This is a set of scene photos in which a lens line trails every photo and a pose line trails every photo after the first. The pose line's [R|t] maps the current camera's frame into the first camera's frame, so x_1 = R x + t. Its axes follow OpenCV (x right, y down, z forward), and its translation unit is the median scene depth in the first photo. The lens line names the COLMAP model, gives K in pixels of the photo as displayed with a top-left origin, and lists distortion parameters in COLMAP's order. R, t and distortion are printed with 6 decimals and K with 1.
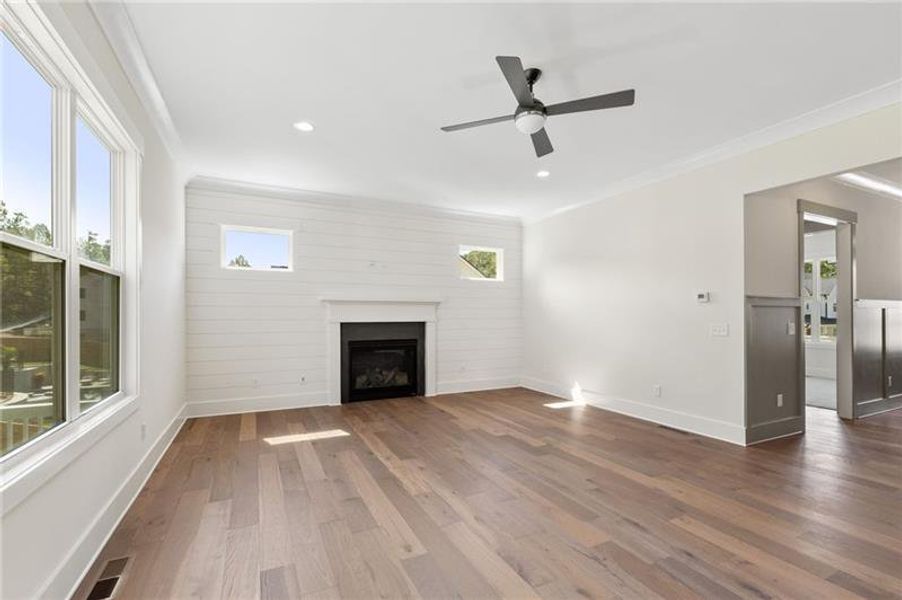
lens RADIAL K [[392.7, 0, 452.9], [0, 392.7, 318.3], [0, 0, 1]] dist [-0.001000, 0.000108]
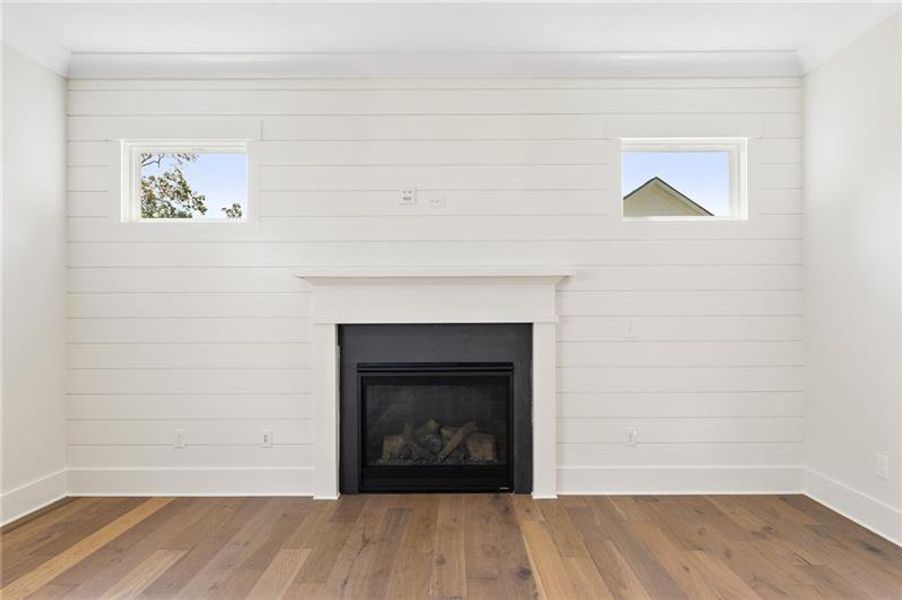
lens RADIAL K [[522.0, 0, 453.7], [0, 522.0, 312.9], [0, 0, 1]] dist [0.000675, 0.000101]
pose [[0.895814, -0.001121, -0.444427, 0.111083], [0.000936, 0.999999, -0.000635, -0.001881], [0.444428, 0.000153, 0.895815, 0.465868]]
